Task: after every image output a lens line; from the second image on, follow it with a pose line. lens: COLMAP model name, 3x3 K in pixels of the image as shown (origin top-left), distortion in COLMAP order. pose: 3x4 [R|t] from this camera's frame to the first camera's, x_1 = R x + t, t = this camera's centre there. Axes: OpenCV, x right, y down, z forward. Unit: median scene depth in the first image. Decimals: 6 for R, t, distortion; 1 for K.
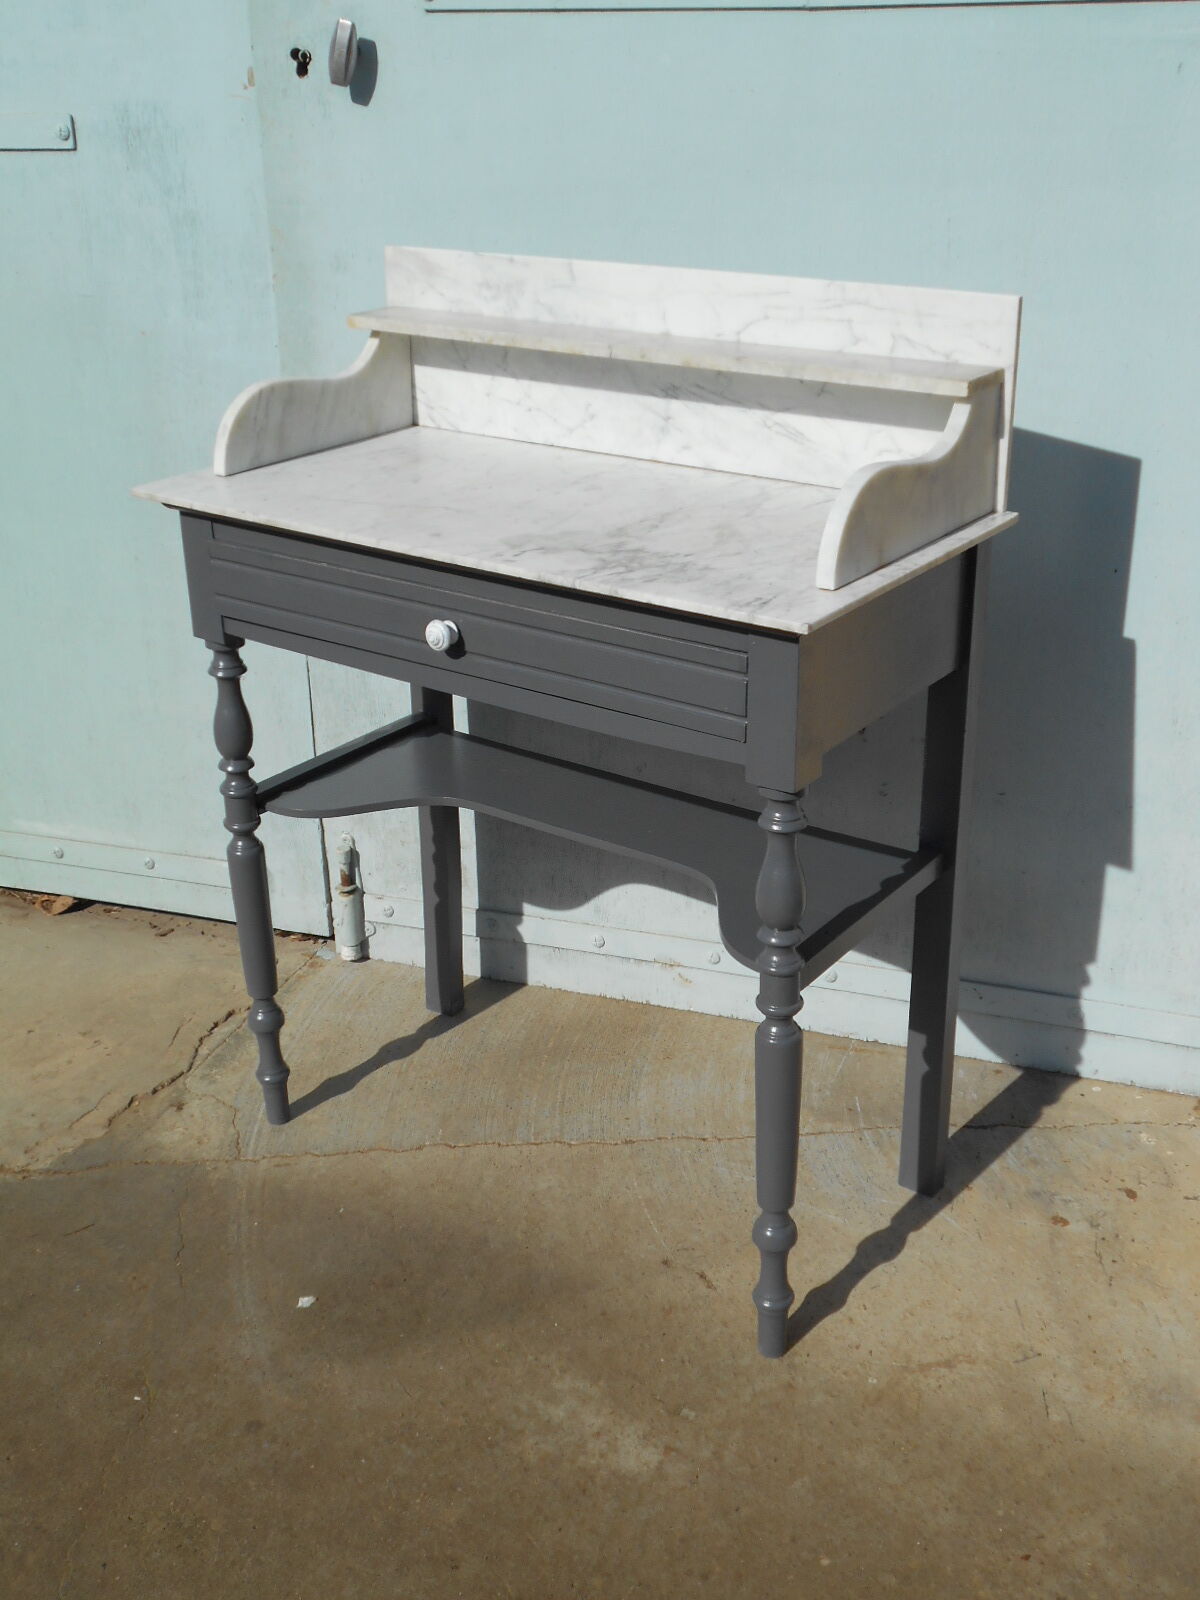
lens RADIAL K [[1857.4, 0, 599.8], [0, 1857.4, 817.9], [0, 0, 1]] dist [-0.002990, 0.000994]
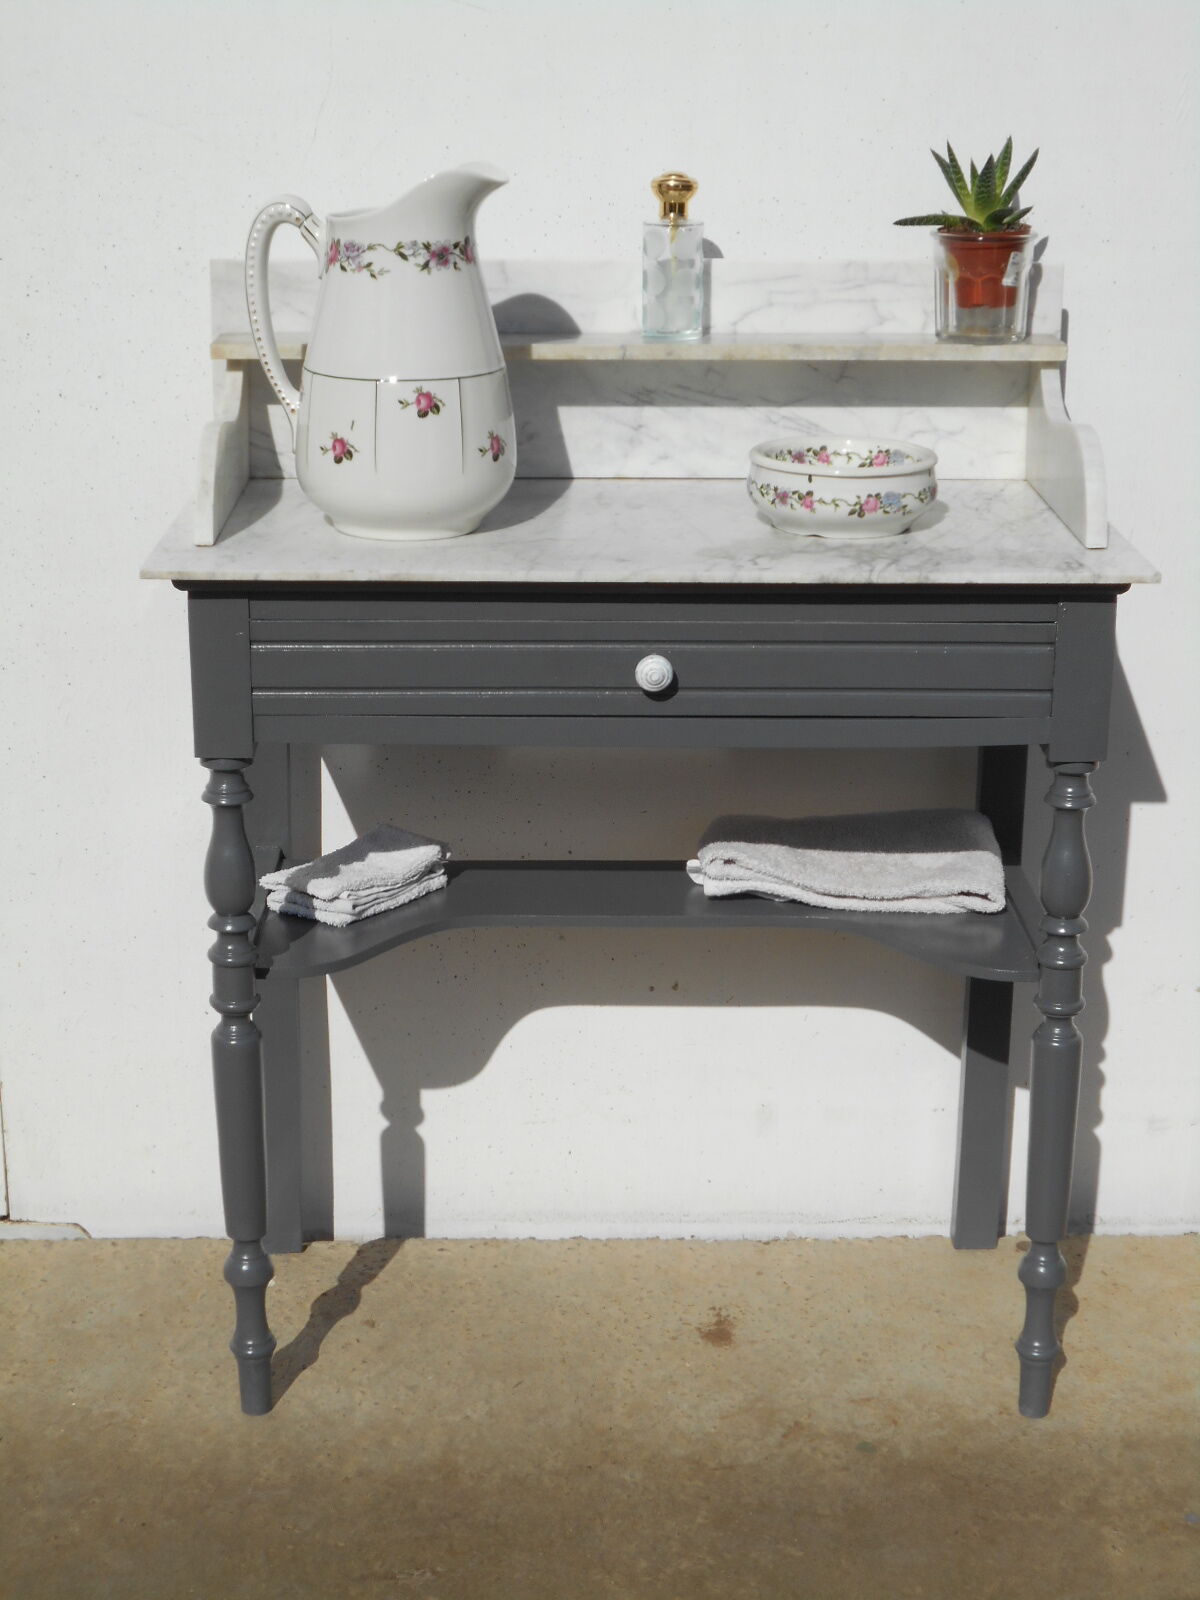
lens RADIAL K [[2665.3, 0, 599.7], [0, 2665.3, 776.3], [0, 0, 1]] dist [-0.145729, 0.017757]
pose [[0.793878, -0.156689, 0.587542, -0.740669], [0.229898, 0.971854, -0.051455, 0.004230], [-0.562943, 0.175924, 0.807556, 0.031246]]
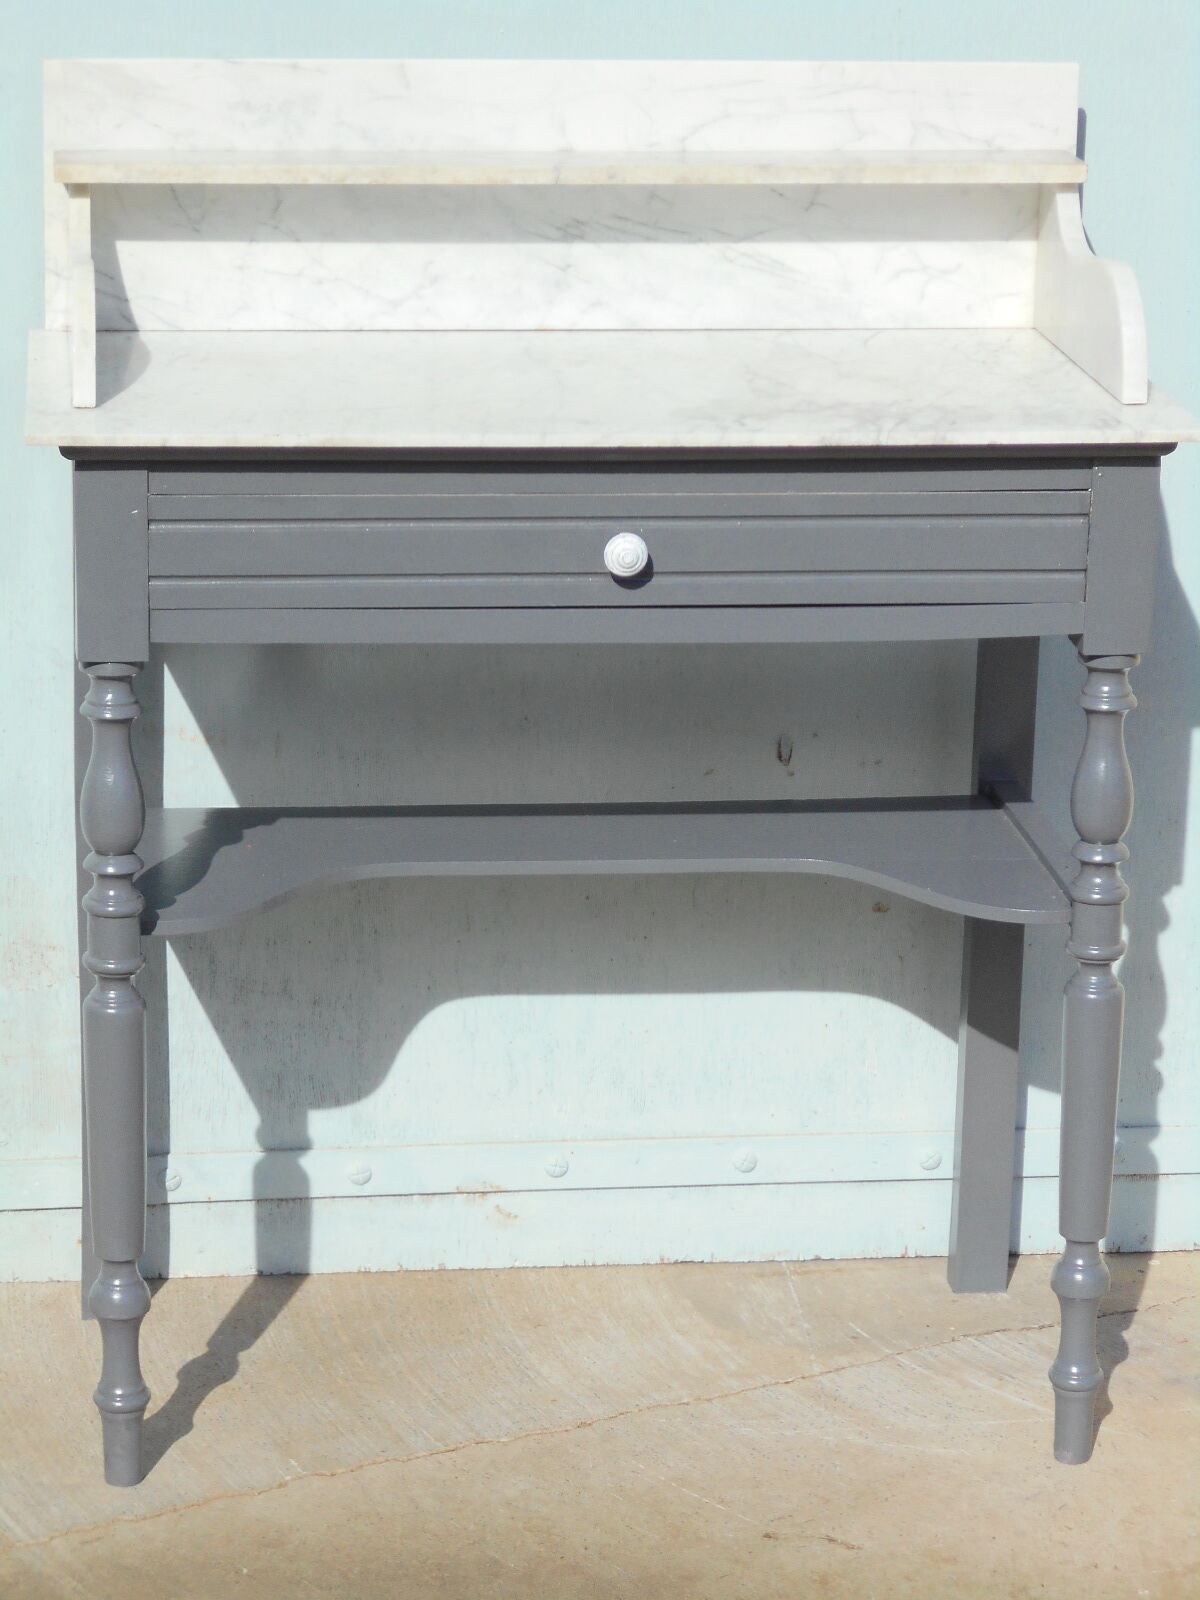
lens RADIAL K [[4459.2, 0, 600.0], [0, 4459.2, 800.0], [0, 0, 1]] dist [0.142920, -1.686510]
pose [[0.729016, -0.159457, 0.665665, -1.135629], [0.250163, 0.967281, -0.042263, 0.059142], [-0.637146, 0.197335, 0.745053, -0.248628]]
